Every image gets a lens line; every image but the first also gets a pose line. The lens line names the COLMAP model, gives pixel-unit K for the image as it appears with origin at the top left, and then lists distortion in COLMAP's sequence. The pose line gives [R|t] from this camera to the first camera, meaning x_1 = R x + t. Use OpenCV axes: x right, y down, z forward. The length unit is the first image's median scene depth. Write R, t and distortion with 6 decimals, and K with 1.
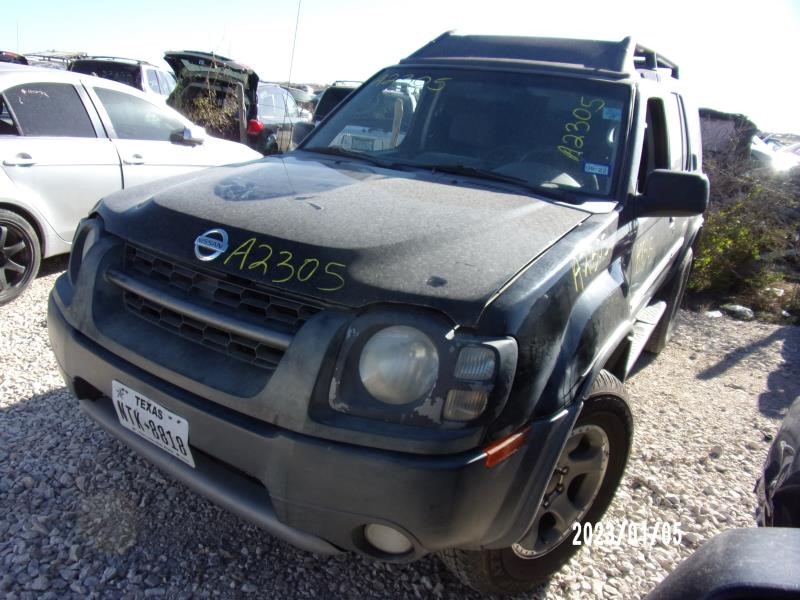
lens RADIAL K [[587.1, 0, 376.6], [0, 587.1, 301.5], [0, 0, 1]] dist [-0.035335, -0.000835]
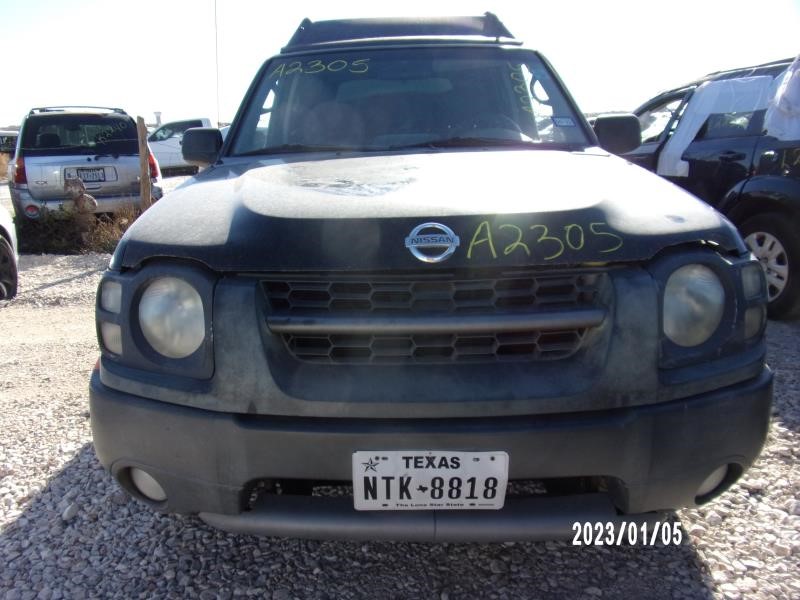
lens RADIAL K [[587.1, 0, 376.6], [0, 587.1, 301.5], [0, 0, 1]] dist [-0.035335, -0.000835]
pose [[0.844082, -0.265338, 0.465963, -0.745092], [0.274489, 0.960310, 0.049608, -0.079130], [-0.460631, 0.086029, 0.883413, 0.327460]]
